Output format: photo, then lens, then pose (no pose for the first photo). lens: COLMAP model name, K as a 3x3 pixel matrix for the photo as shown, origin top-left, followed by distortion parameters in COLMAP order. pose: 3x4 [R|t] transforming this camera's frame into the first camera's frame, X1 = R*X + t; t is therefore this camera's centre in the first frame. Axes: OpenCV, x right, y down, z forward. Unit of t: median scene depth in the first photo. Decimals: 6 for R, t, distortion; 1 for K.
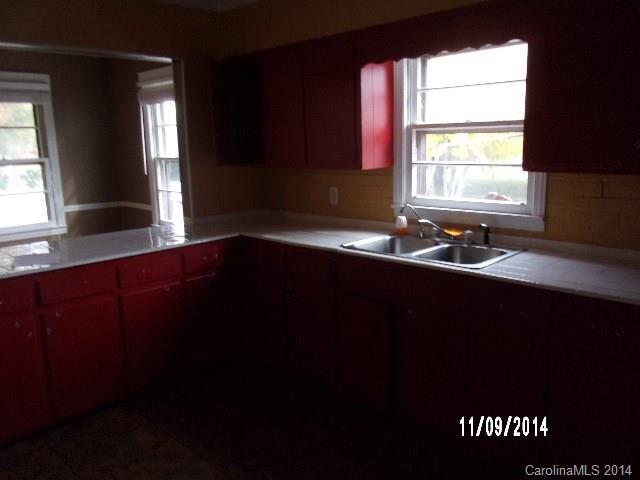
lens RADIAL K [[532.6, 0, 320.0], [0, 532.6, 240.0], [0, 0, 1]] dist [0.010101, -0.012951]
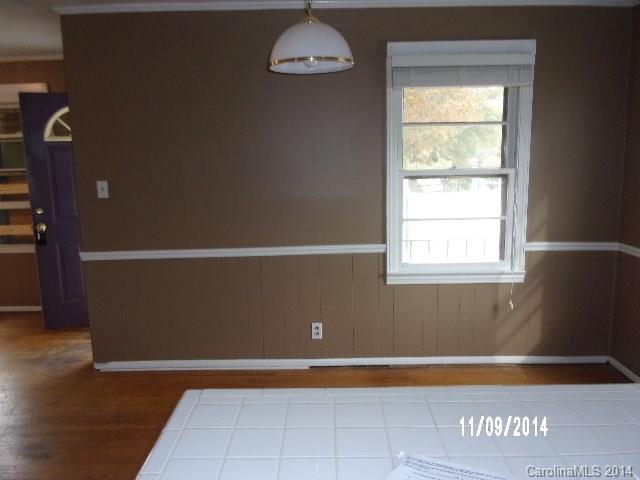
lens RADIAL K [[532.6, 0, 320.0], [0, 532.6, 240.0], [0, 0, 1]] dist [0.010101, -0.012951]
pose [[0.678604, 0.100561, -0.727588, -0.181167], [-0.165043, 0.986129, -0.017638, -0.013125], [0.715722, 0.132052, 0.685788, 0.382671]]
